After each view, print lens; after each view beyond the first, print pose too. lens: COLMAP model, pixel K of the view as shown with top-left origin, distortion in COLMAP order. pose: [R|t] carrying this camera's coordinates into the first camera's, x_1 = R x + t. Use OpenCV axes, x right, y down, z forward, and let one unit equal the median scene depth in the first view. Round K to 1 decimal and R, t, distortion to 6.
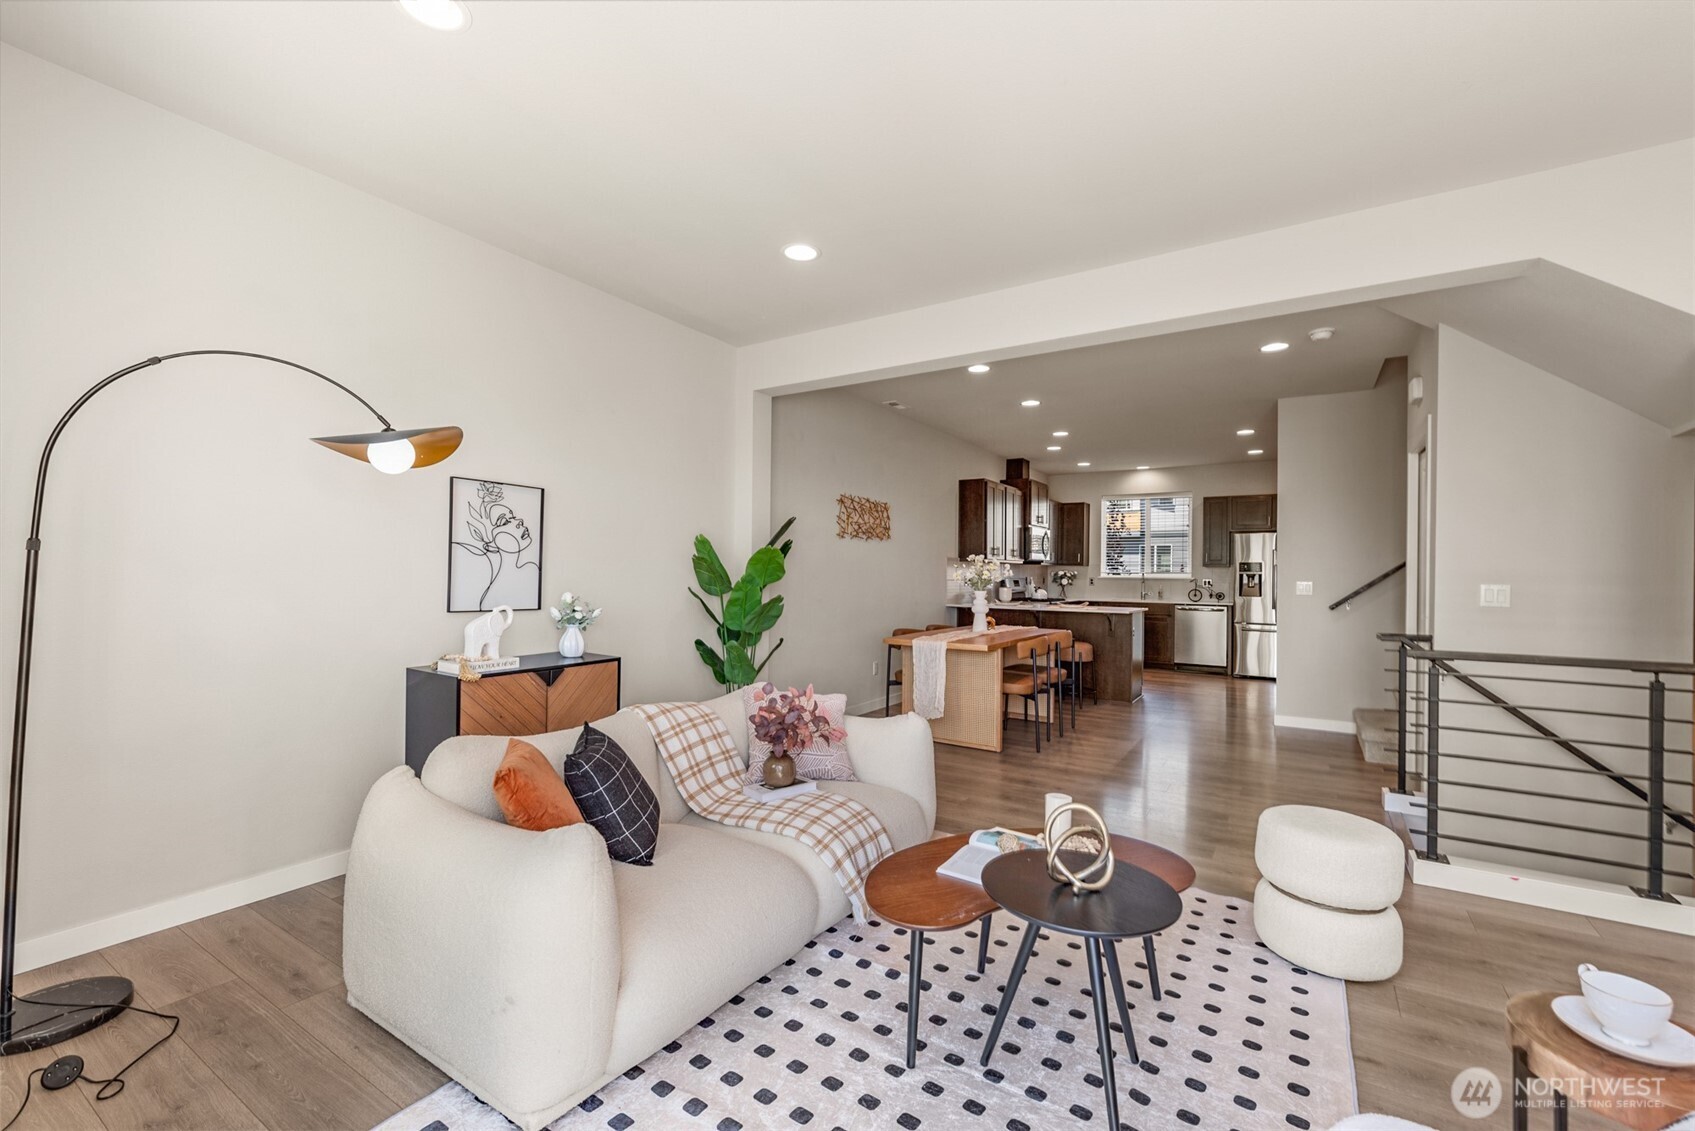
lens RADIAL K [[698.5, 0, 846.2], [0, 698.5, 573.1], [0, 0, 1]] dist [0.000102, 0.000038]
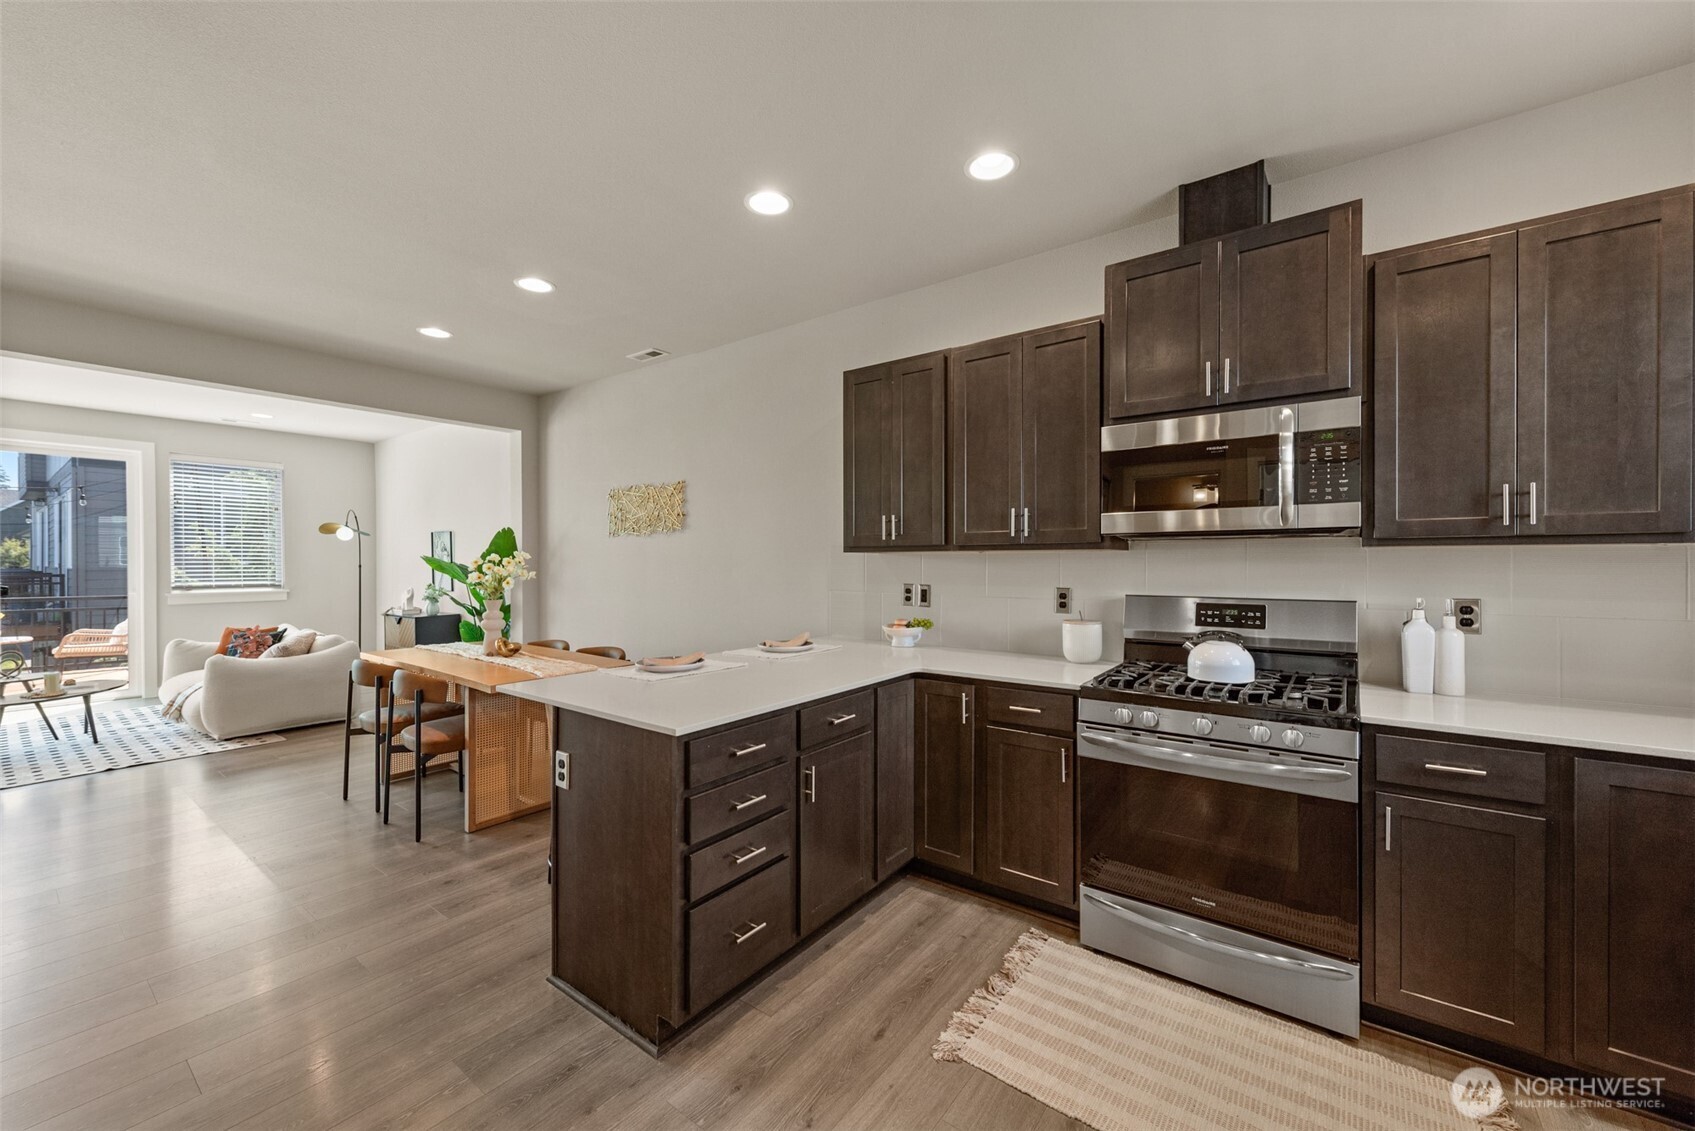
lens RADIAL K [[669.1, 0, 840.6], [0, 669.1, 565.6], [0, 0, 1]] dist [0.011215, -0.002080]
pose [[-0.084087, -0.001460, -0.996457, 0.541321], [-0.000990, 0.999999, -0.001382, -0.005060], [0.996458, 0.000871, -0.084089, 0.876498]]
